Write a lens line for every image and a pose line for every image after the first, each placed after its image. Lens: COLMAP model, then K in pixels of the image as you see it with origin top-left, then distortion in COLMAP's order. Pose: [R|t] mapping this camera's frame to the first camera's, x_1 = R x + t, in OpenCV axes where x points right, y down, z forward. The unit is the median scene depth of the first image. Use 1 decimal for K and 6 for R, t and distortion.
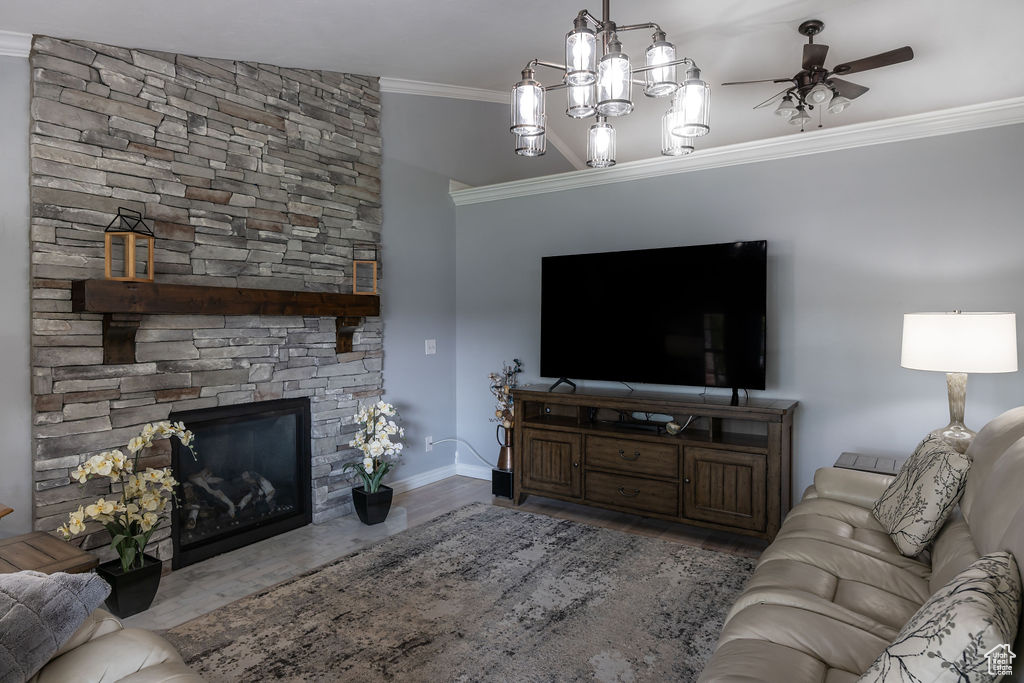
lens RADIAL K [[593.4, 0, 512.5], [0, 593.4, 338.7], [0, 0, 1]] dist [-0.002715, -0.001351]
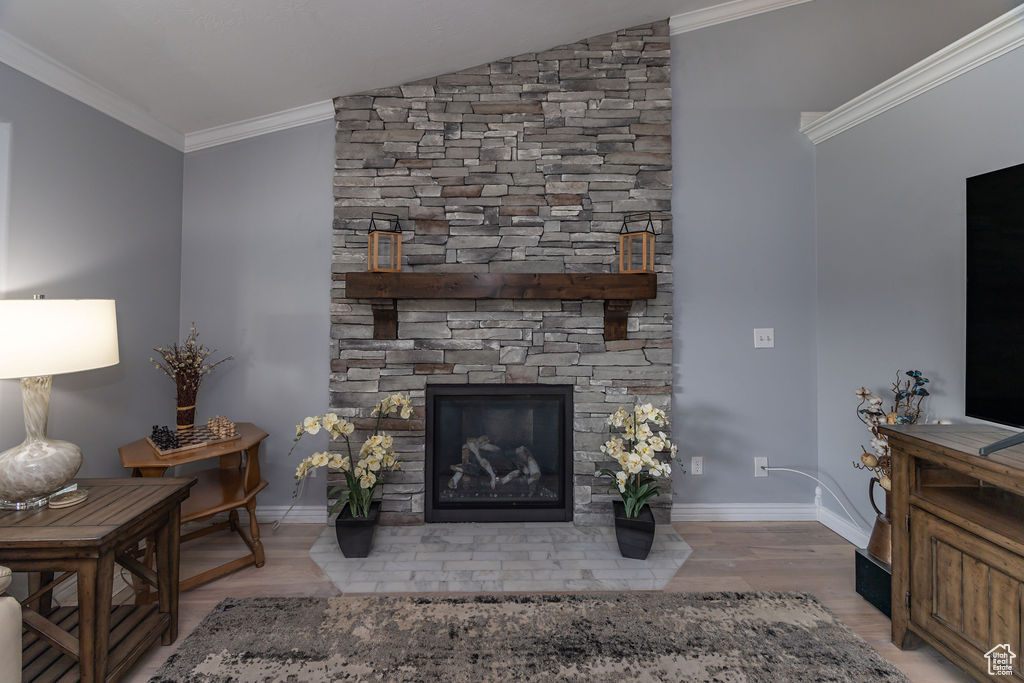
lens RADIAL K [[410.4, 0, 465.9], [0, 410.4, 299.8], [0, 0, 1]] dist [-0.003350, 0.000438]
pose [[0.557657, -0.011428, -0.829993, 0.112420], [-0.023100, 0.999304, -0.029280, -0.014863], [0.829750, 0.035501, 0.557005, 0.521093]]
